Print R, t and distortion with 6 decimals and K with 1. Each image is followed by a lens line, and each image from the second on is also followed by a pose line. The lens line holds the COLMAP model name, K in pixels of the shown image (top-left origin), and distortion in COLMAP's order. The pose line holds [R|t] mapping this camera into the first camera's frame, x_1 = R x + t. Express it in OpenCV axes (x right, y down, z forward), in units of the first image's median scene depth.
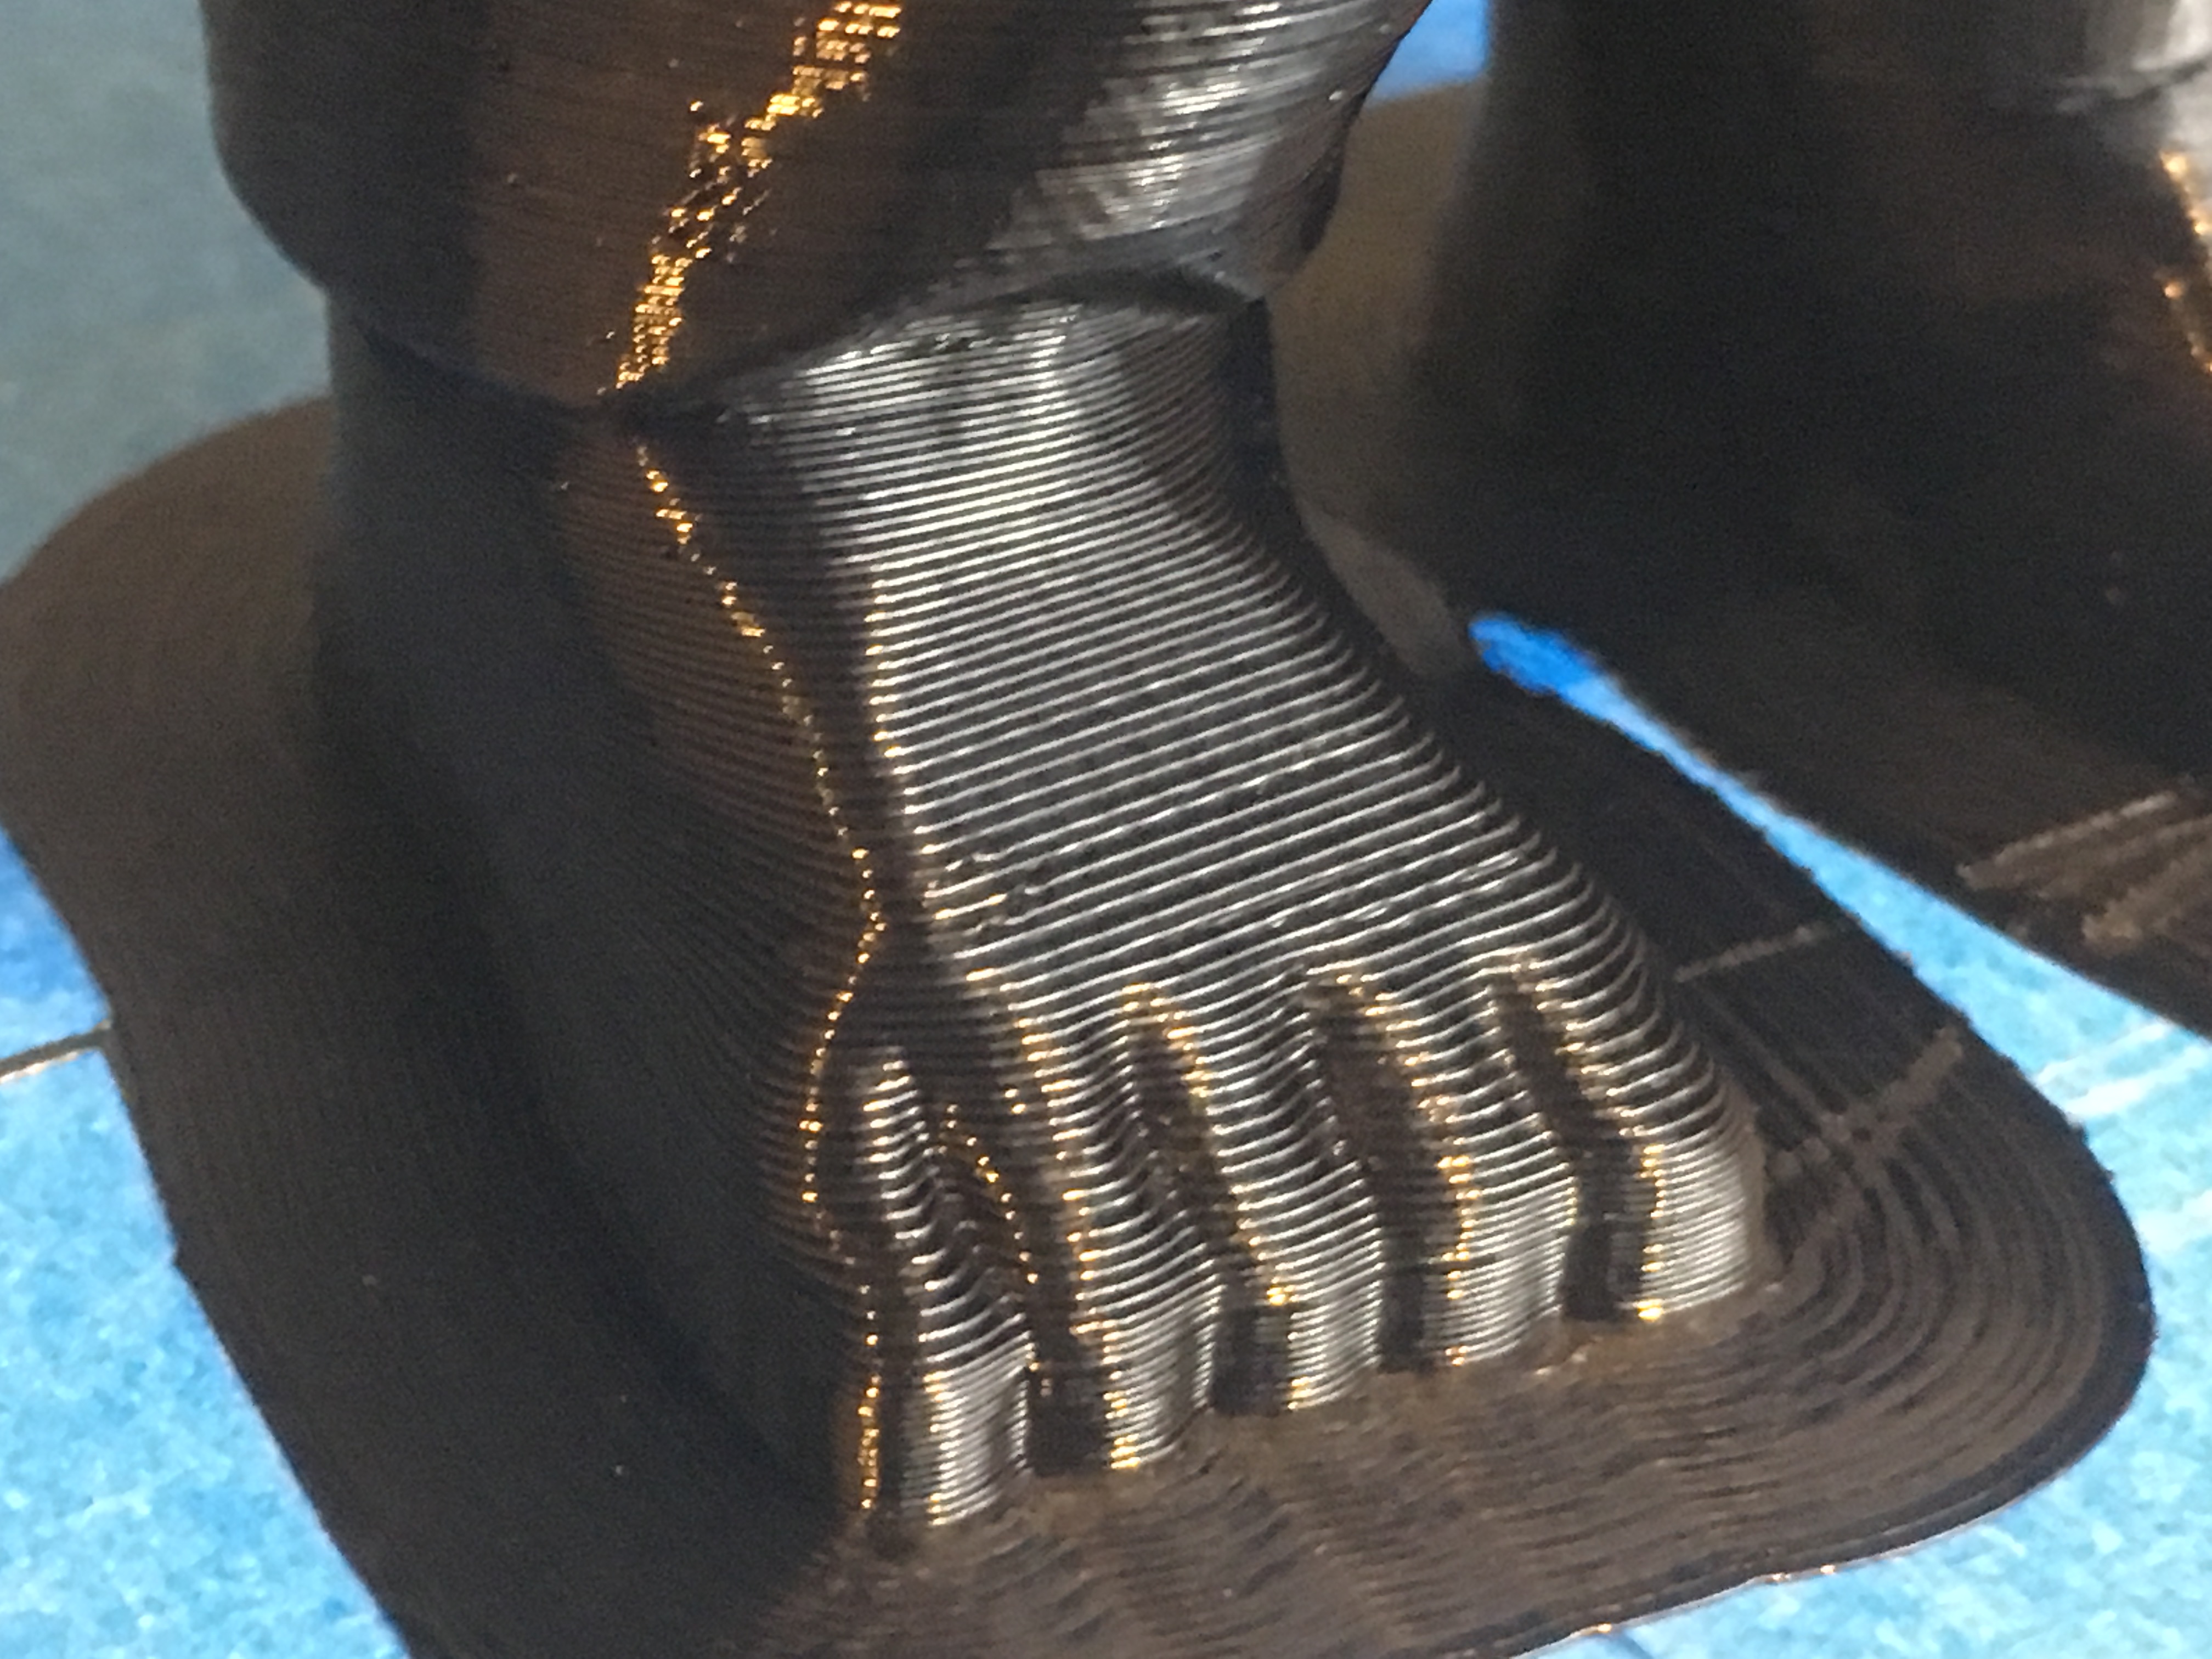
lens RADIAL K [[4801.0, 0, 1106.0], [0, 4801.0, 829.5], [0, 0, 1]] dist [-0.329555, -0.108699]
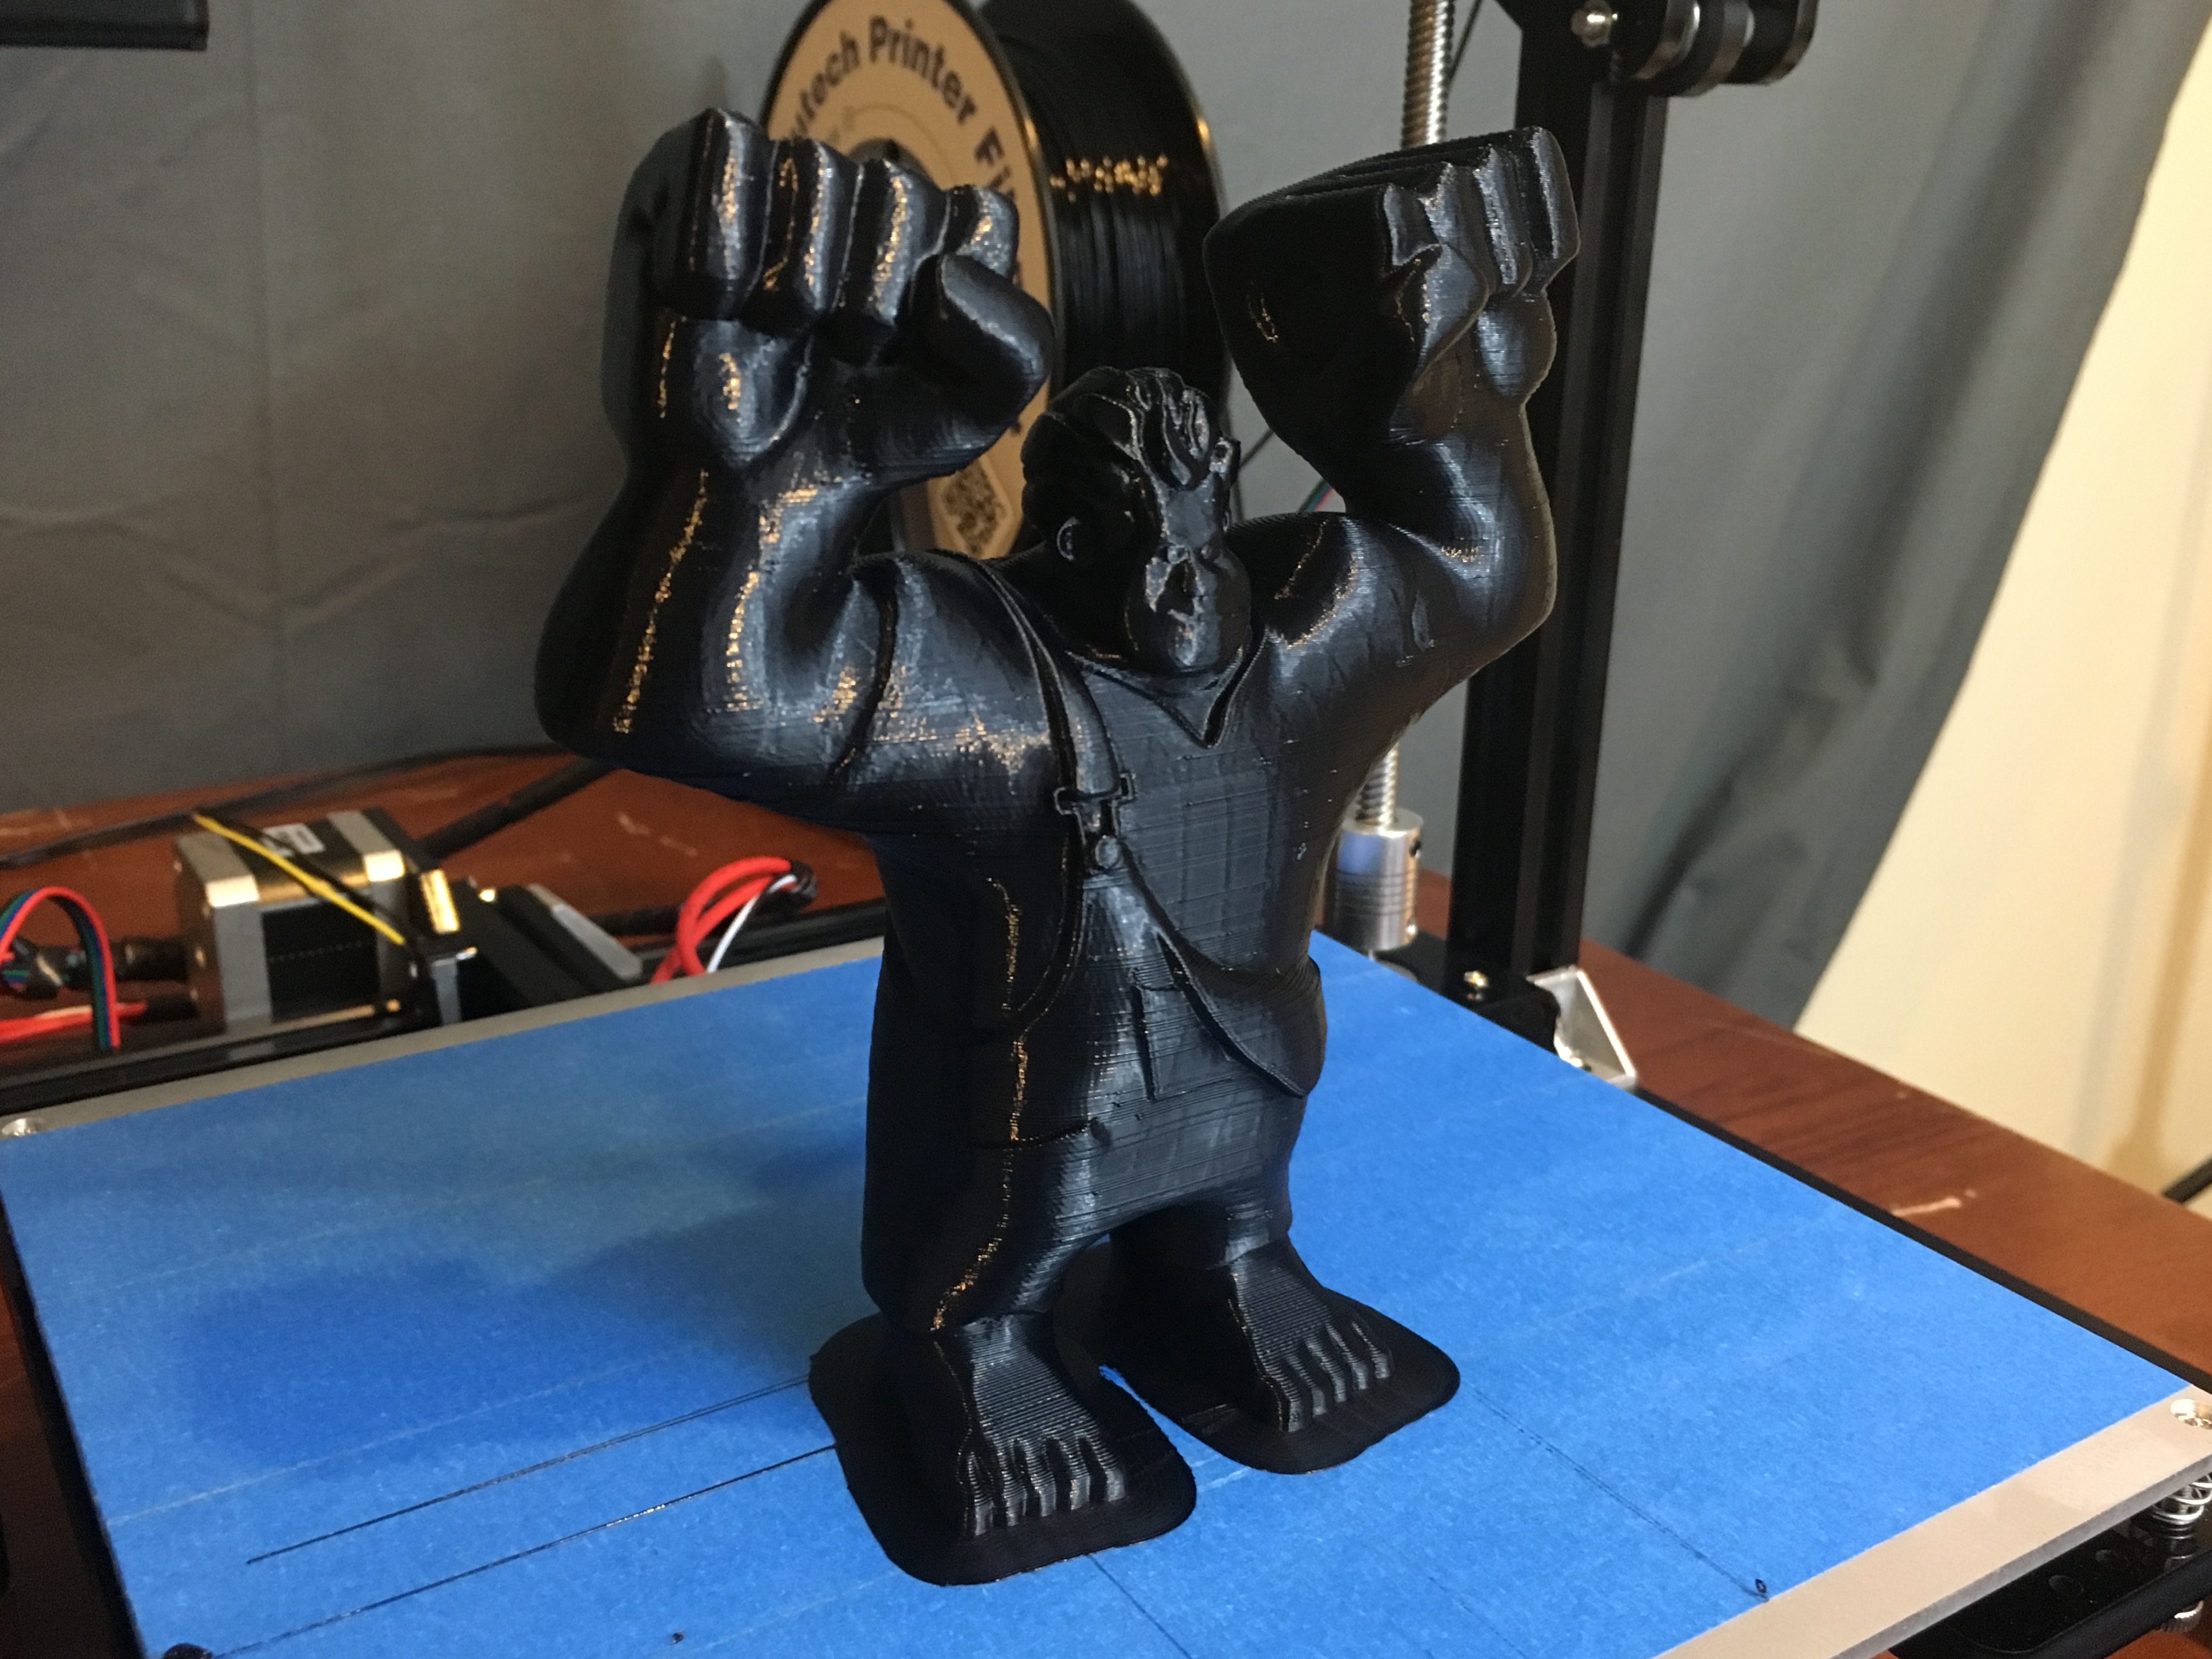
lens RADIAL K [[2046.0, 0, 1106.0], [0, 2046.0, 829.5], [0, 0, 1]] dist [0.086837, 0.001560]
pose [[0.999394, 0.004478, -0.034533, 0.196263], [-0.013308, 0.965537, -0.259926, -0.031825], [0.032179, 0.260228, 0.965011, -1.596805]]
